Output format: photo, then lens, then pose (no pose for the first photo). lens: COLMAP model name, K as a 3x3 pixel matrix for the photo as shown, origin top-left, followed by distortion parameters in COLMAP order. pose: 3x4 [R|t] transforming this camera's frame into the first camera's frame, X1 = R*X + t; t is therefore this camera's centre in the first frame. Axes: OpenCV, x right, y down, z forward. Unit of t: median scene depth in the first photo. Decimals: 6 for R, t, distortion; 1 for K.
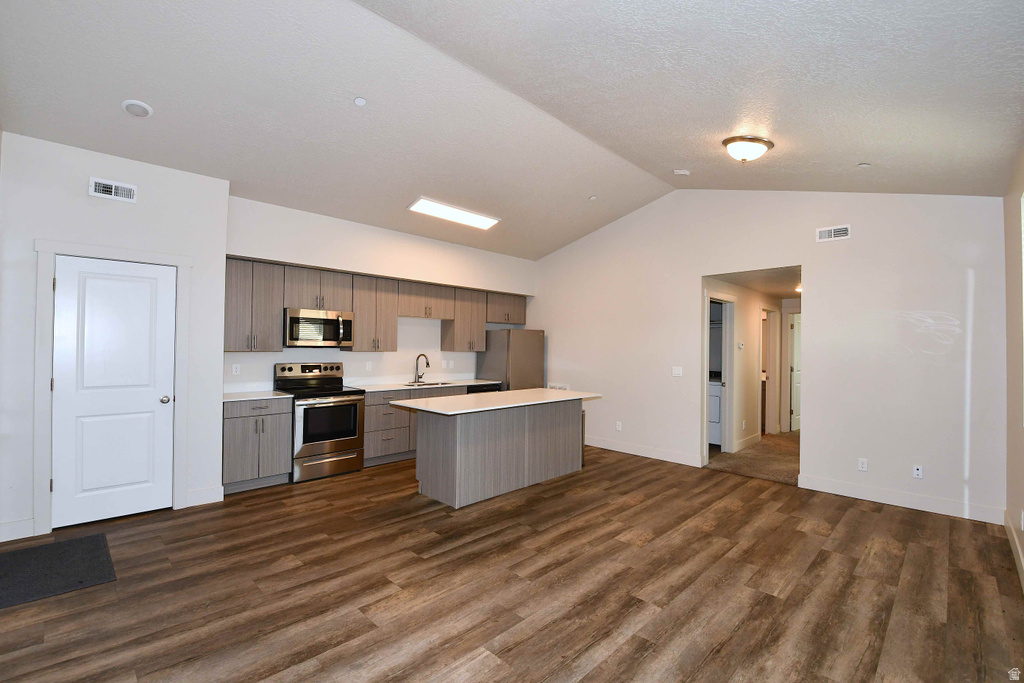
lens RADIAL K [[453.0, 0, 507.7], [0, 453.0, 343.8], [0, 0, 1]] dist [0.000985, -0.000680]
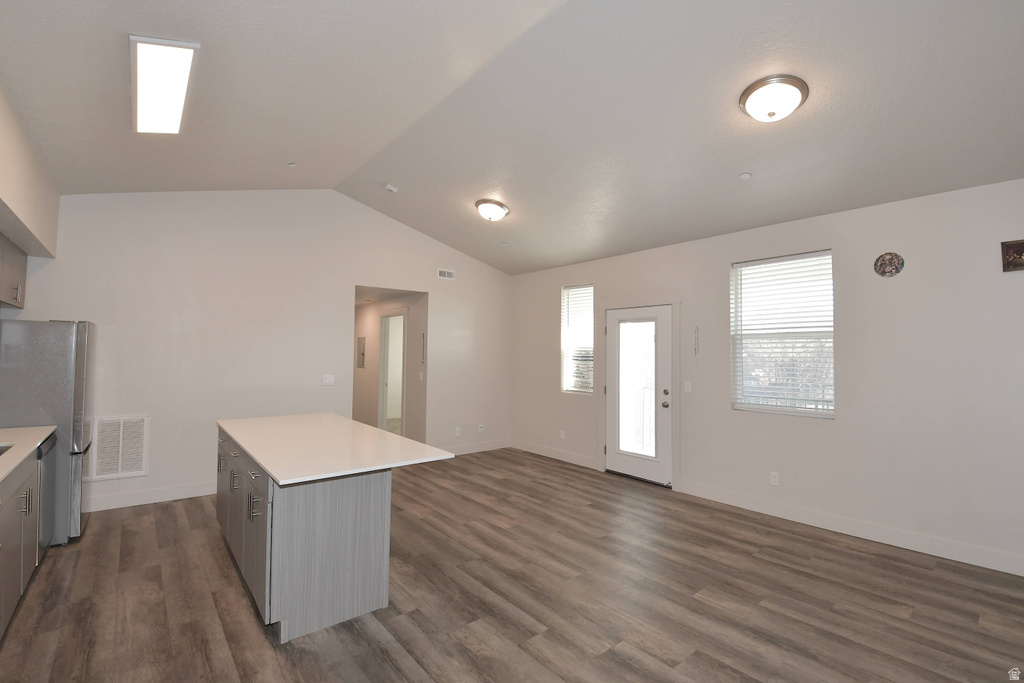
lens RADIAL K [[444.9, 0, 508.5], [0, 444.9, 336.4], [0, 0, 1]] dist [-0.001583, -0.000532]
pose [[0.097493, 0.026355, 0.994887, -0.866449], [-0.021109, 0.999479, -0.024408, -0.026320], [-0.995012, -0.018621, 0.097998, 0.868514]]
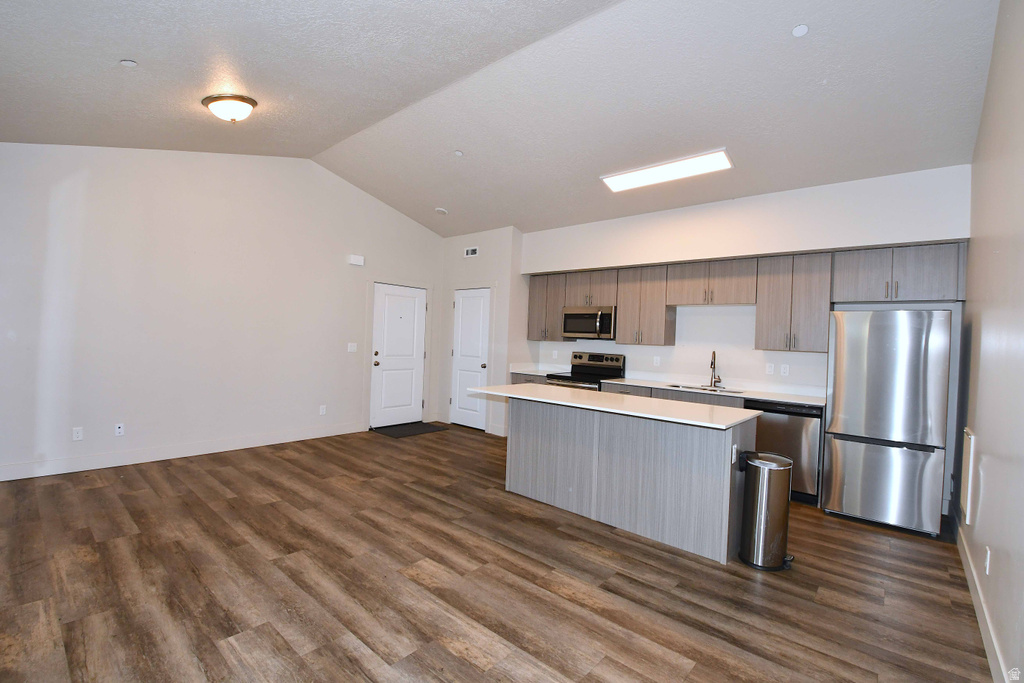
lens RADIAL K [[453.0, 0, 507.7], [0, 453.0, 343.8], [0, 0, 1]] dist [0.000985, -0.000680]
pose [[0.056956, 0.003710, -0.998370, 1.038492], [-0.026405, 0.999649, 0.002209, 0.033397], [0.998027, 0.026236, 0.057033, 1.063606]]
